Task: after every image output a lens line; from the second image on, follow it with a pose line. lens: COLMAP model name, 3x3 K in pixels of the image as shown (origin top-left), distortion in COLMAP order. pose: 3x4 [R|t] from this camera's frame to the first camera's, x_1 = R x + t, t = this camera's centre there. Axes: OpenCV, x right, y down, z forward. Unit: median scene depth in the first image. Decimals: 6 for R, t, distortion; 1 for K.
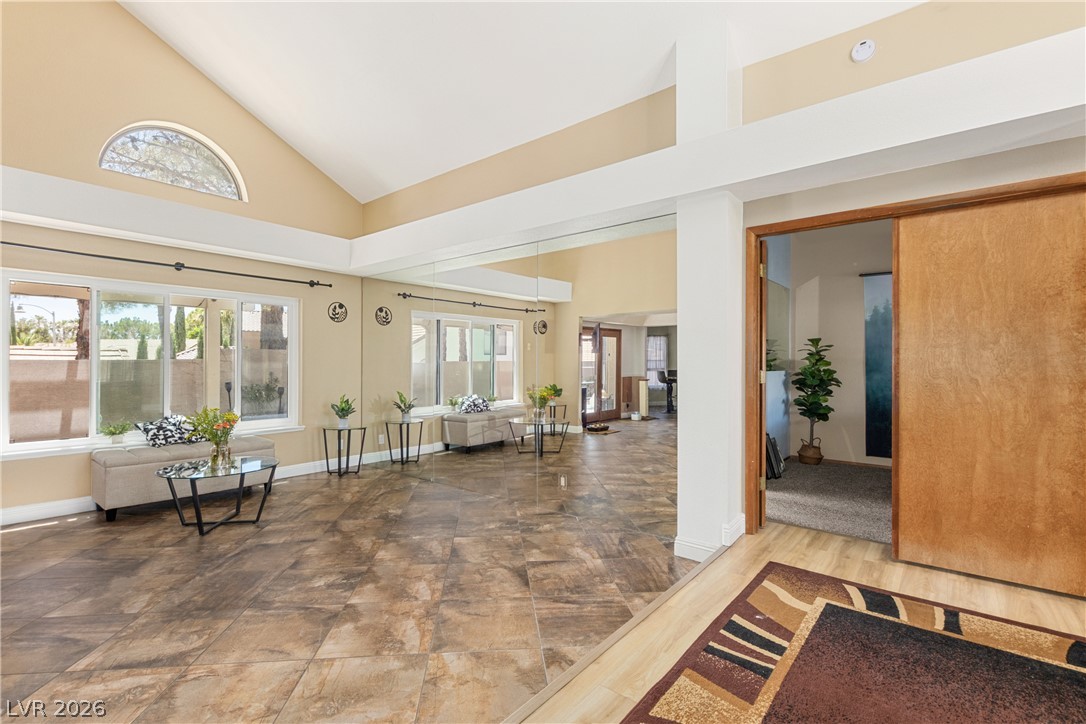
lens RADIAL K [[503.4, 0, 540.9], [0, 503.4, 355.8], [0, 0, 1]] dist [0.000341, -0.000954]
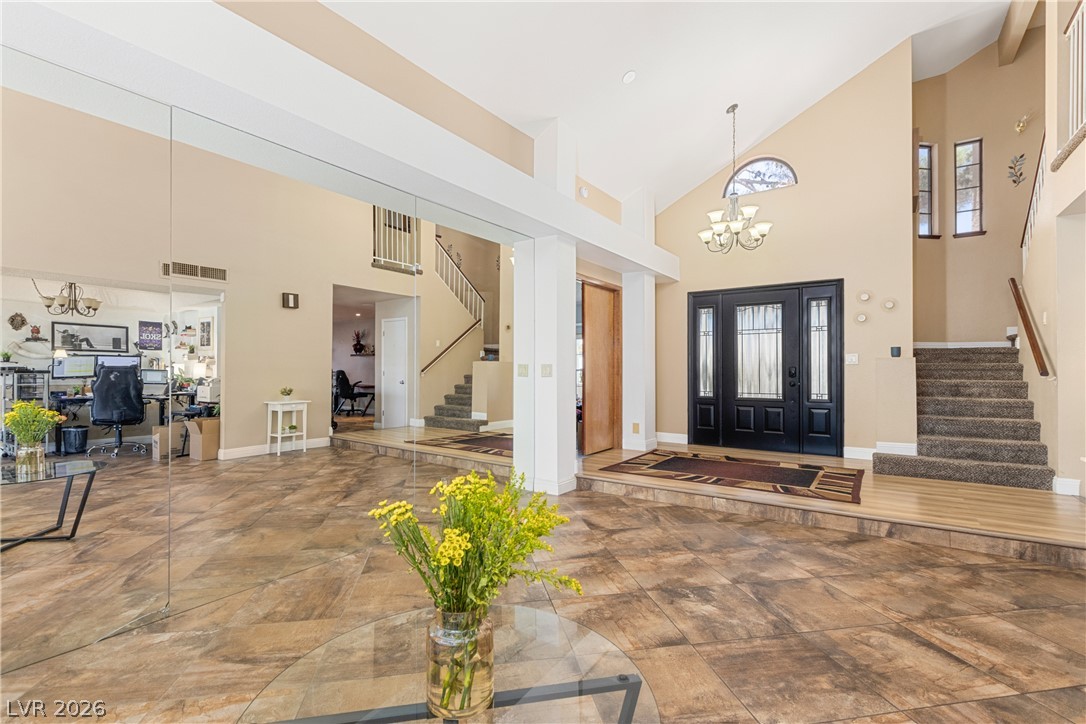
lens RADIAL K [[486.9, 0, 543.0], [0, 486.9, 362.0], [0, 0, 1]] dist [0.000477, 0.000220]
pose [[-0.074477, 0.011507, 0.997156, -1.507673], [-0.014847, 0.999810, -0.012647, 0.076641], [-0.997112, -0.015746, -0.074292, 1.647716]]
